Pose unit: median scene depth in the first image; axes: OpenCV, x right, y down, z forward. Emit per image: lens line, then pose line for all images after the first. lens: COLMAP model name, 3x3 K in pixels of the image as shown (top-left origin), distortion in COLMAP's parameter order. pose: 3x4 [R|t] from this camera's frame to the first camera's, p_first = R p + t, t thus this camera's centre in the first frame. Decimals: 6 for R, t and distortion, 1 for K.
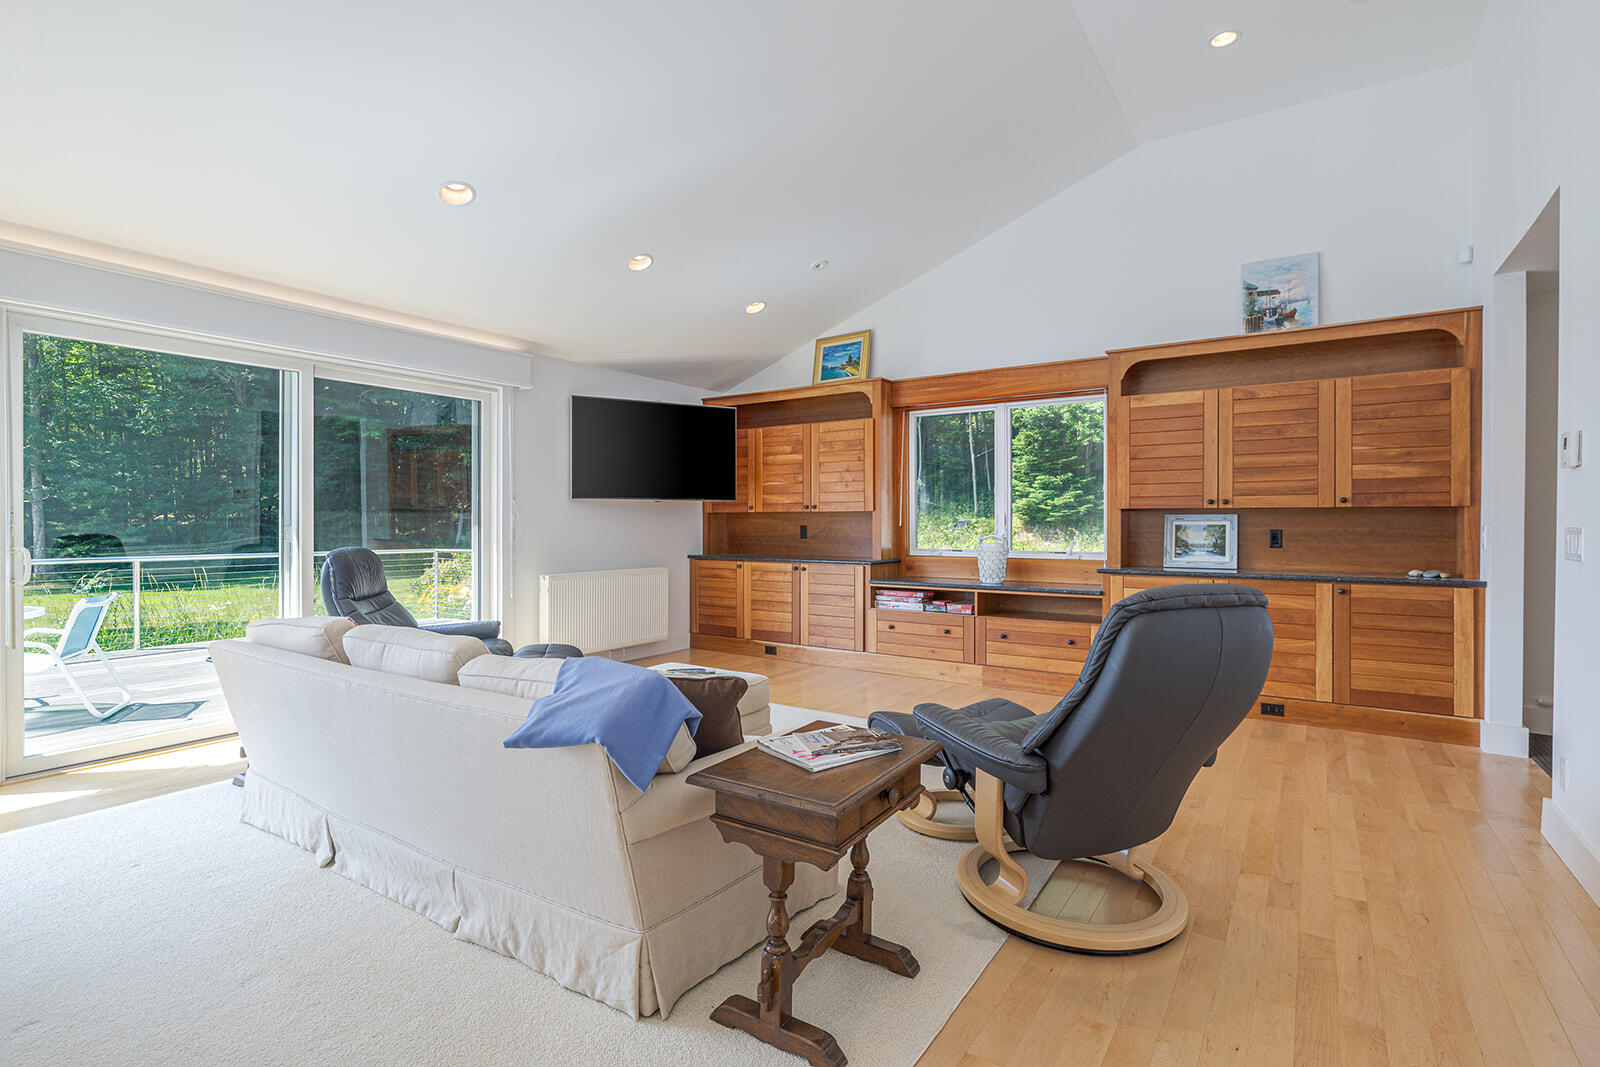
lens RADIAL K [[779.3, 0, 802.2], [0, 779.3, 530.9], [0, 0, 1]] dist [-0.016567, 0.000668]
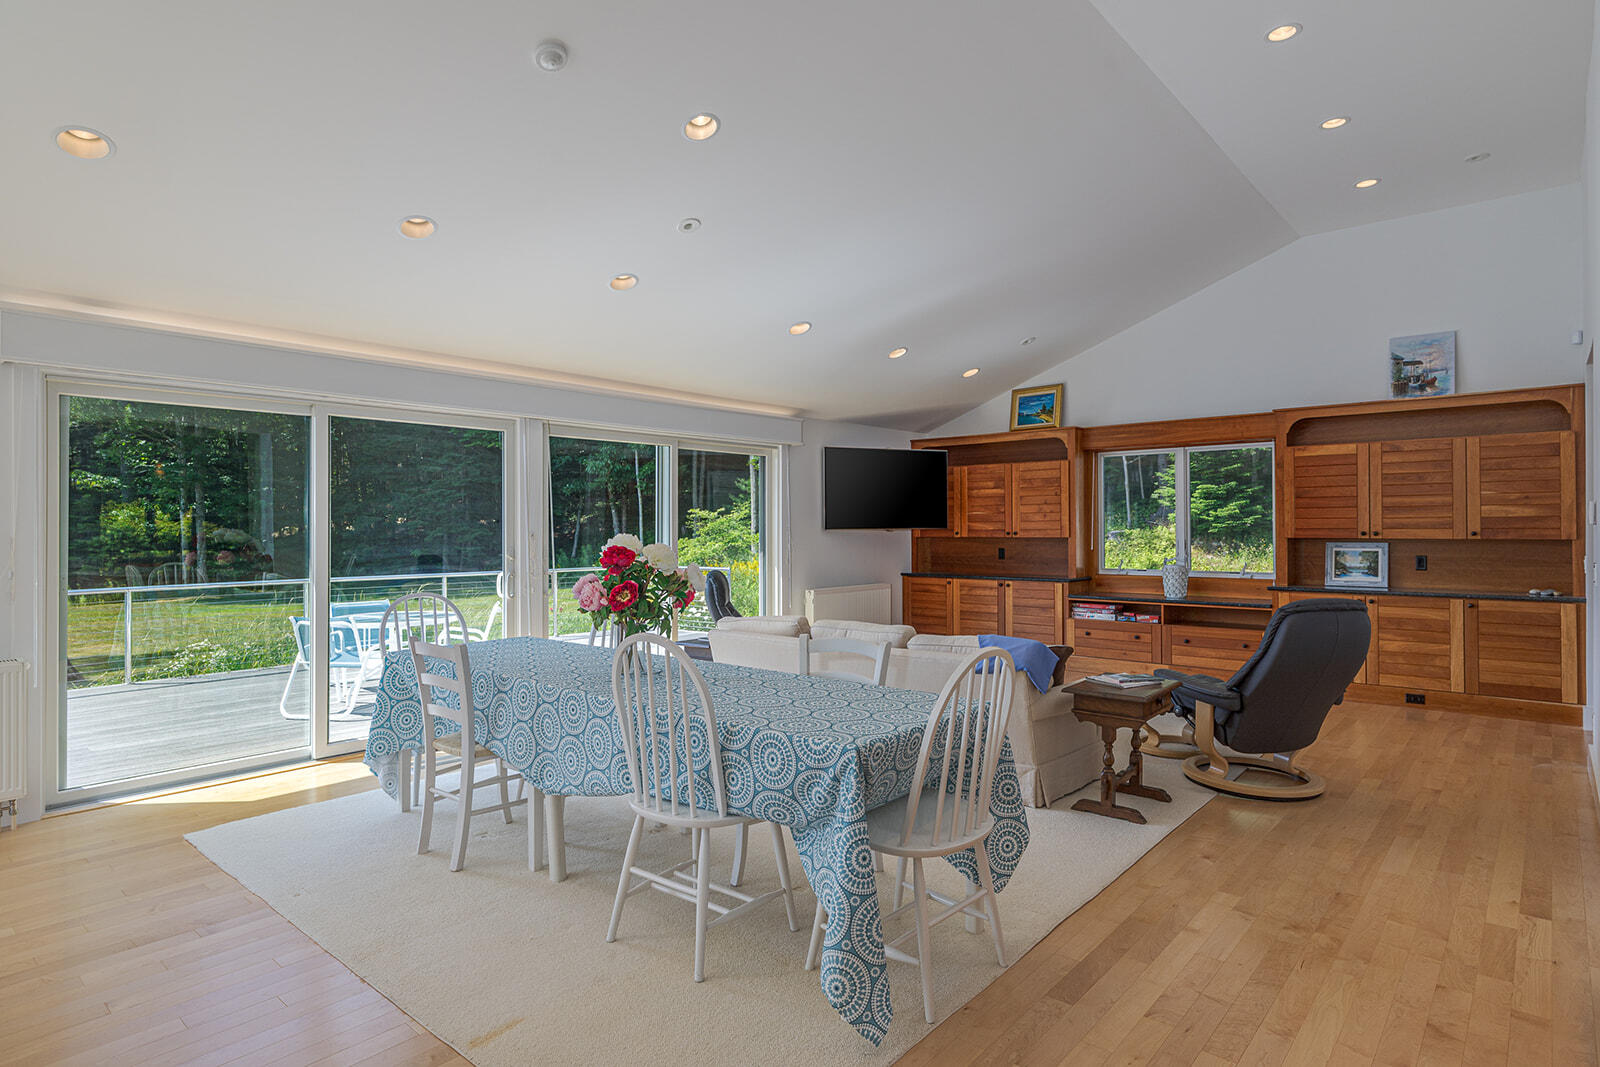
lens RADIAL K [[867.7, 0, 795.7], [0, 867.7, 530.7], [0, 0, 1]] dist [-0.014833, 0.000175]
pose [[0.990865, -0.004552, -0.134783, -0.184666], [0.003252, 0.999946, -0.009861, -0.030357], [0.134821, 0.009333, 0.990826, -0.480525]]
